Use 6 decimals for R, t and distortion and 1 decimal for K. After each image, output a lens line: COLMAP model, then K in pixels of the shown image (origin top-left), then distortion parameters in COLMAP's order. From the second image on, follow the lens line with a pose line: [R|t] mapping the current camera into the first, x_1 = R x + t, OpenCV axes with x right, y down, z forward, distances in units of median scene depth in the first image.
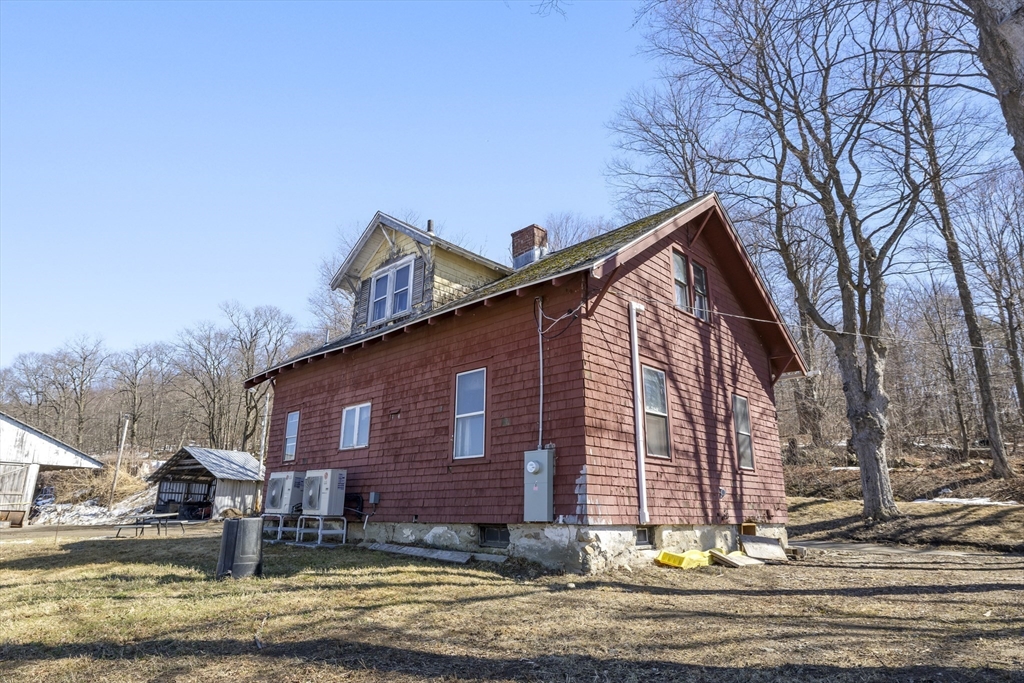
lens RADIAL K [[604.0, 0, 509.9], [0, 604.0, 336.3], [0, 0, 1]] dist [0.025664, 0.000703]
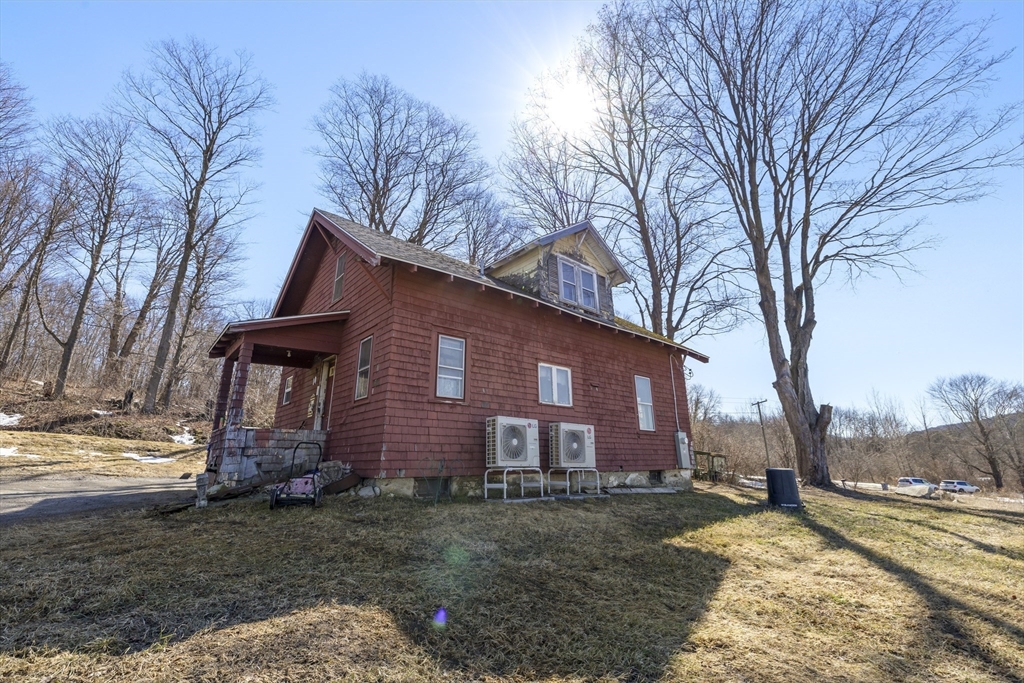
lens RADIAL K [[430.5, 0, 510.8], [0, 430.5, 333.3], [0, 0, 1]] dist [0.001691, 0.000058]
pose [[0.096539, 0.286215, 0.953290, -1.092259], [-0.271997, 0.928894, -0.251345, 0.297502], [-0.957444, -0.235027, 0.167524, 1.035508]]
